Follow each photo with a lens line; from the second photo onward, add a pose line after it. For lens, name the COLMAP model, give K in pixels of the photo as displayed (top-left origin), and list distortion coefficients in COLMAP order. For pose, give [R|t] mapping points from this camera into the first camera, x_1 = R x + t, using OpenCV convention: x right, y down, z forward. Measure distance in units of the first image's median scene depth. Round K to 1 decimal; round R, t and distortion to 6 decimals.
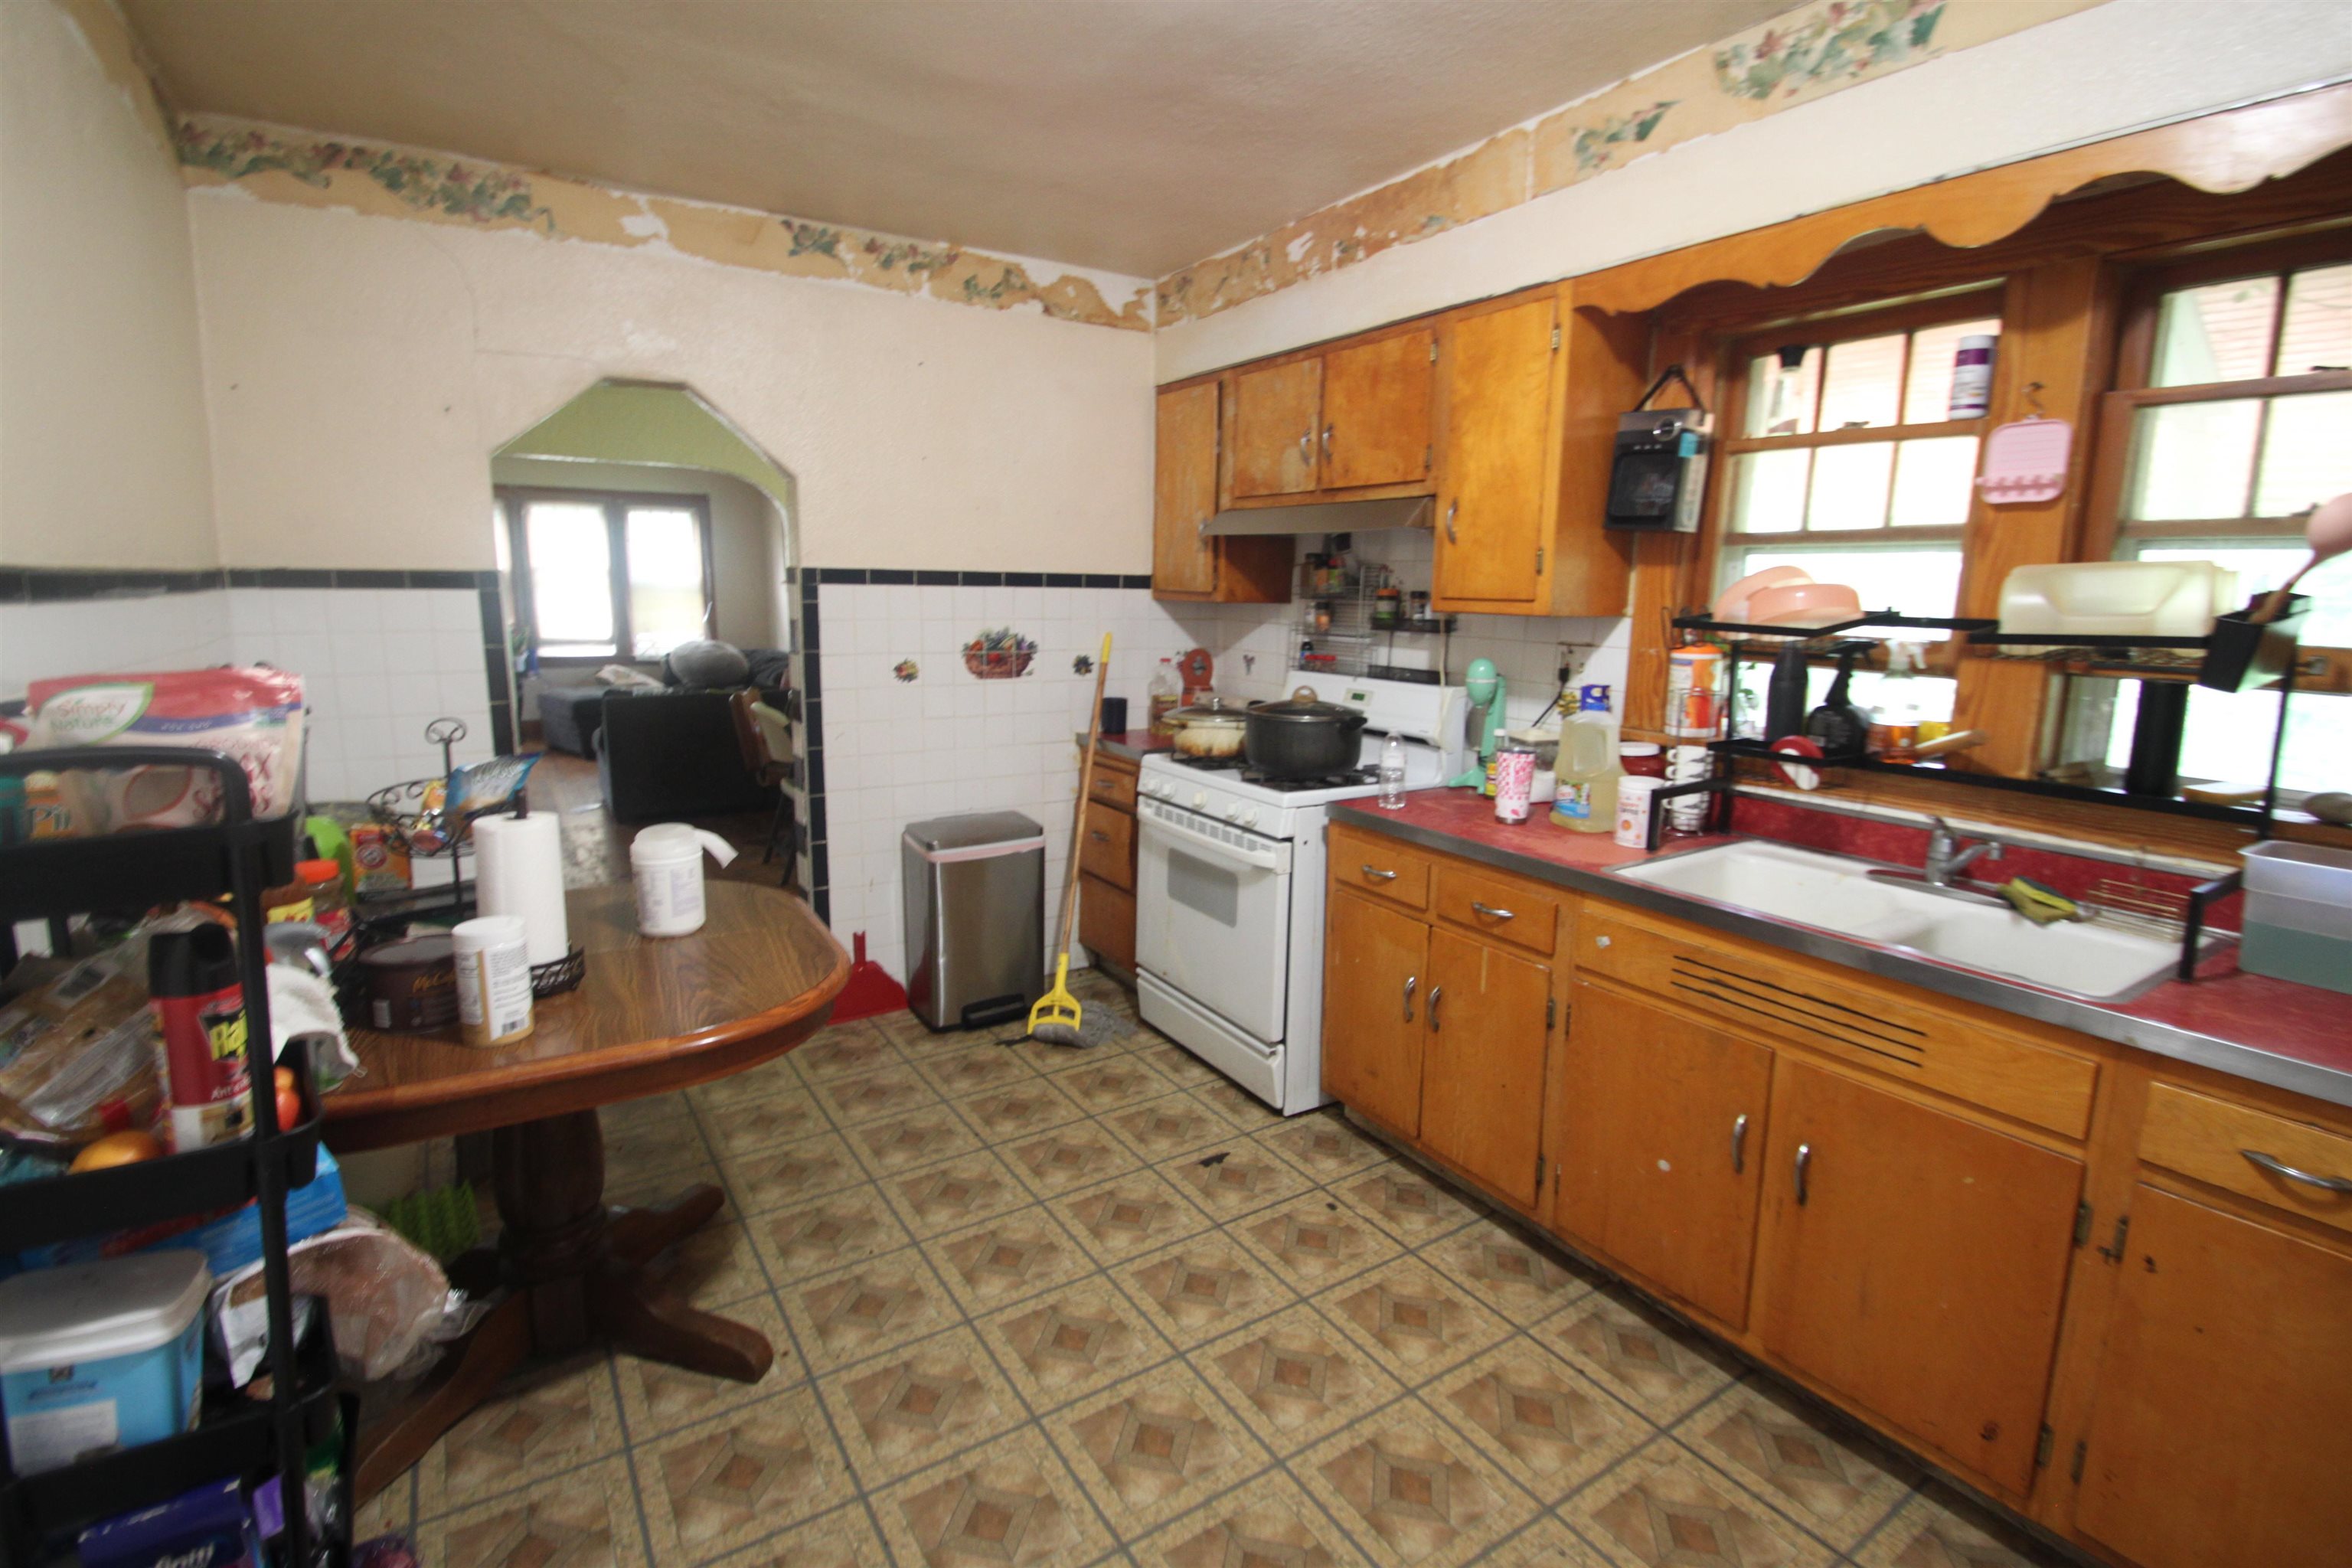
lens RADIAL K [[1071.4, 0, 1170.5], [0, 1071.4, 757.1], [0, 0, 1]] dist [0.001570, -0.000256]
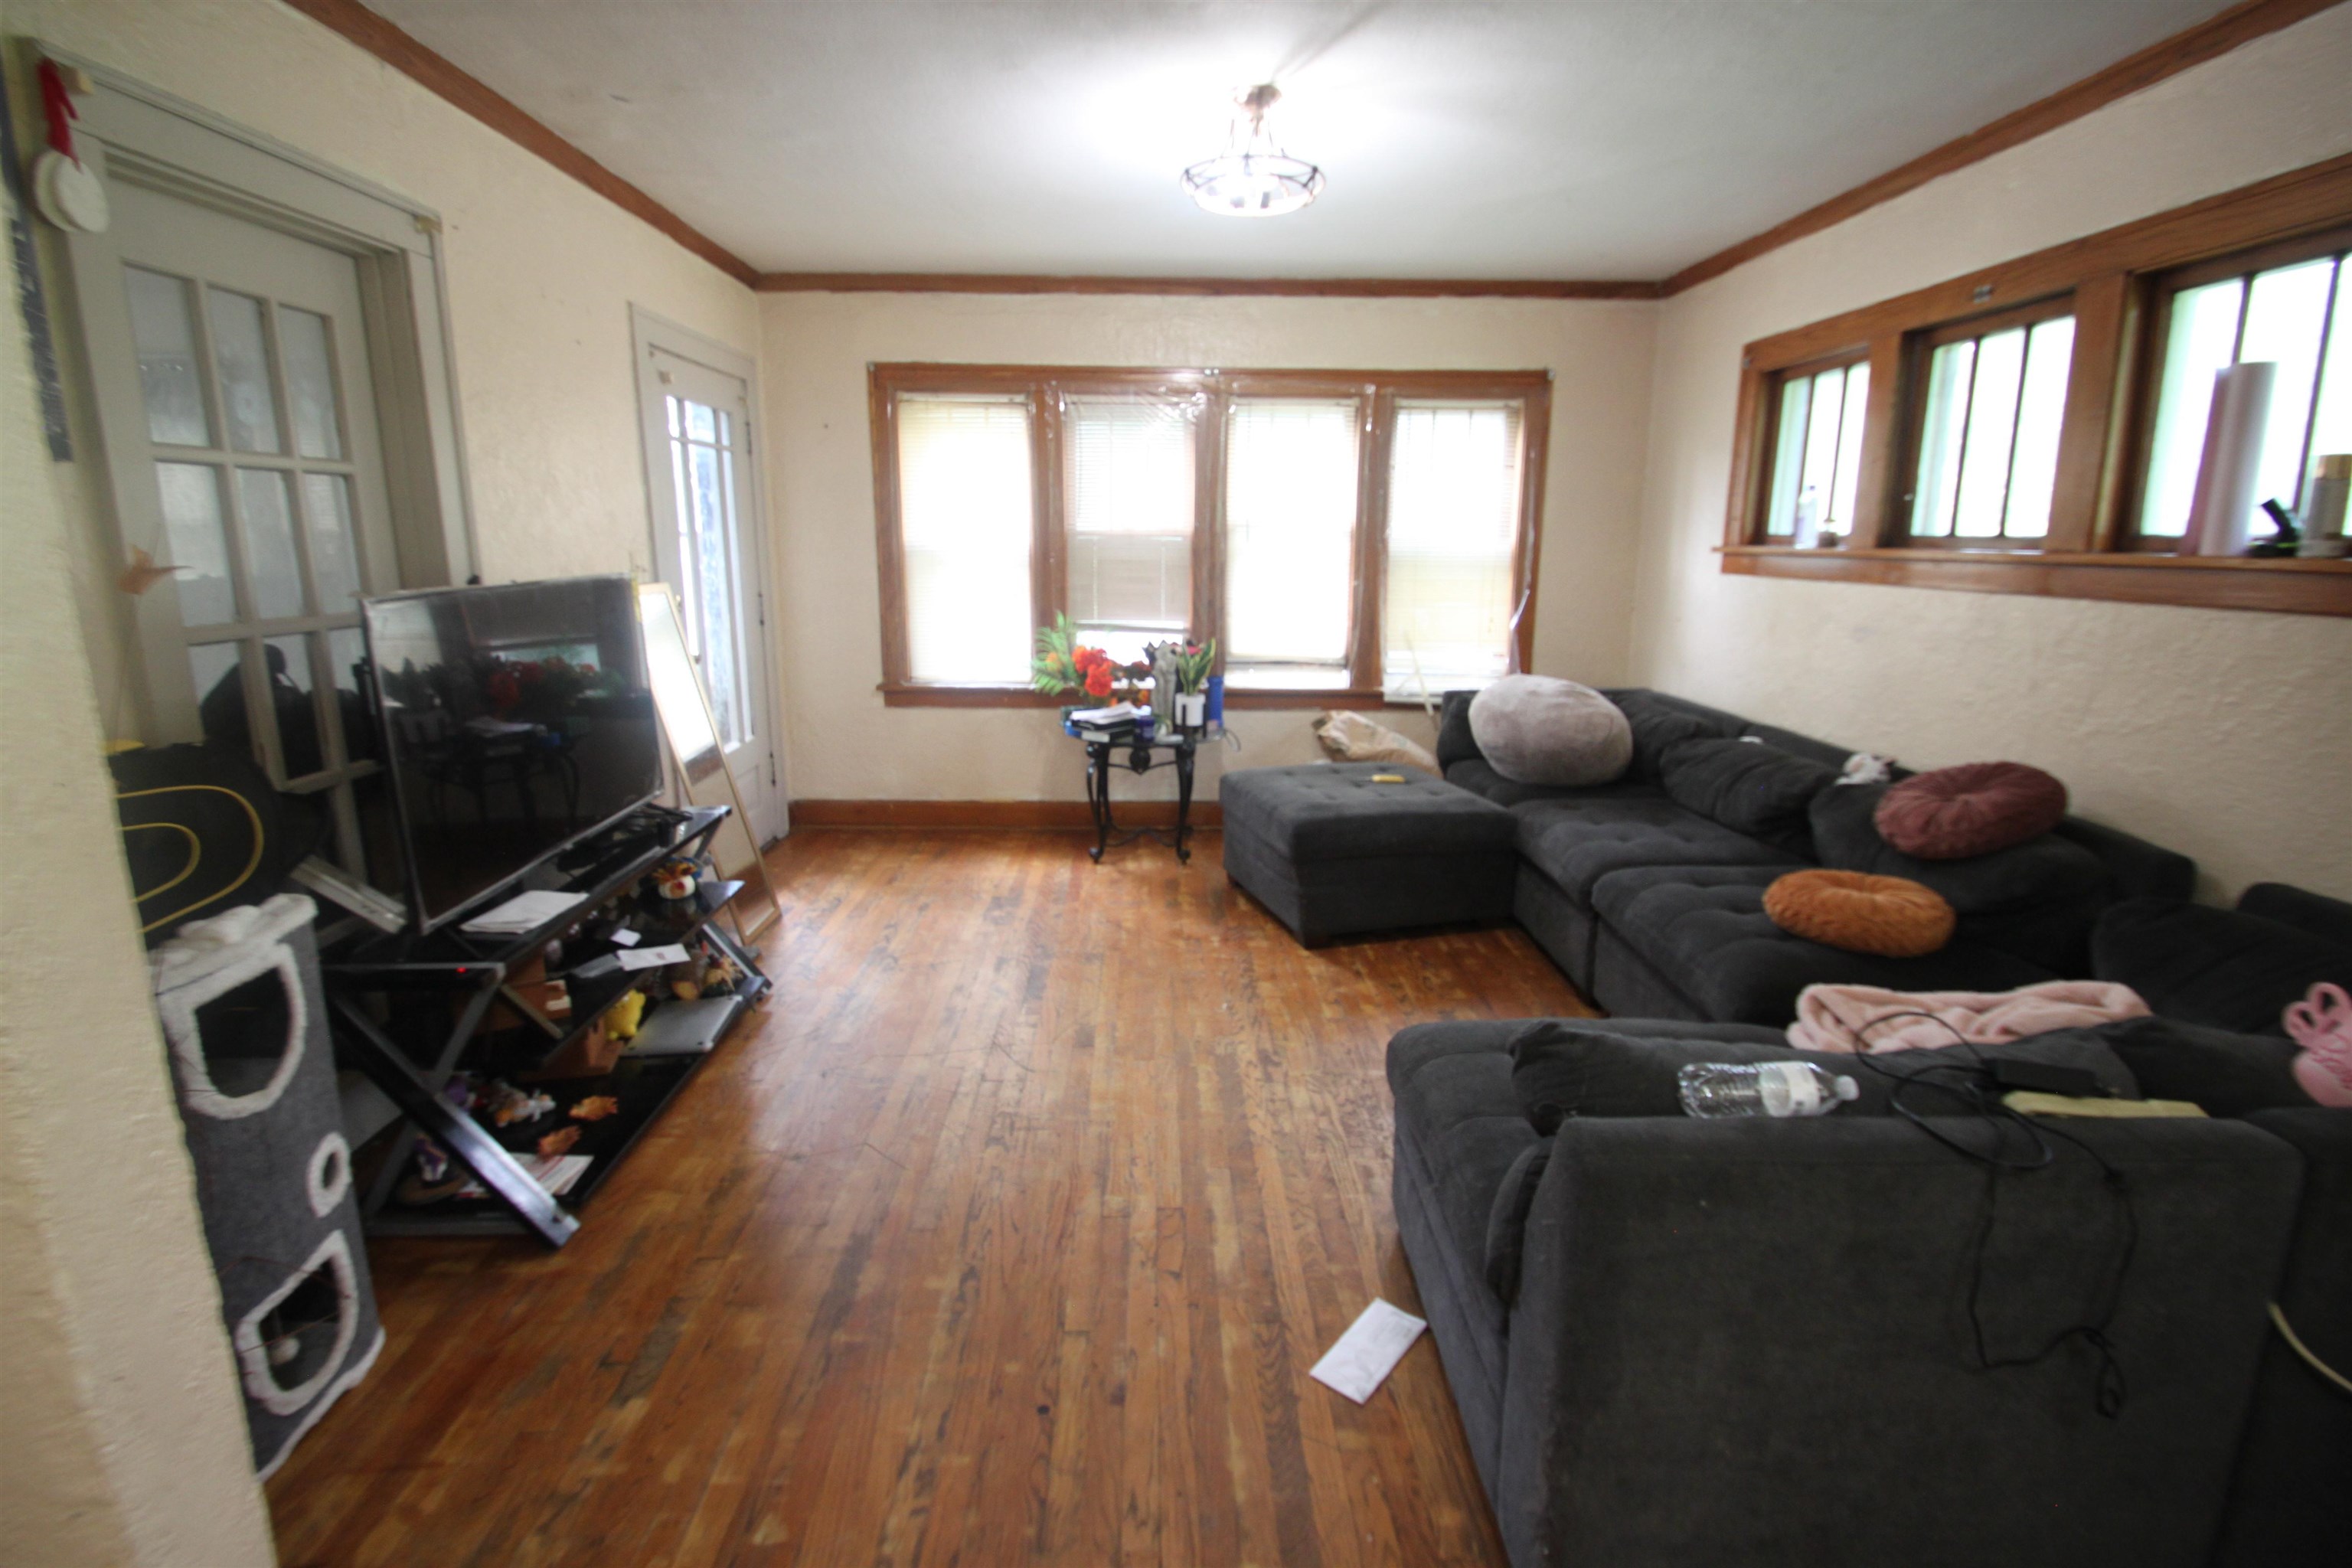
lens RADIAL K [[1071.4, 0, 1170.5], [0, 1071.4, 757.1], [0, 0, 1]] dist [0.001570, -0.000256]
pose [[0.847880, 0.093111, -0.521949, -0.362413], [-0.075893, 0.995635, 0.054329, -0.097620], [0.524729, -0.006452, 0.851245, 0.581403]]
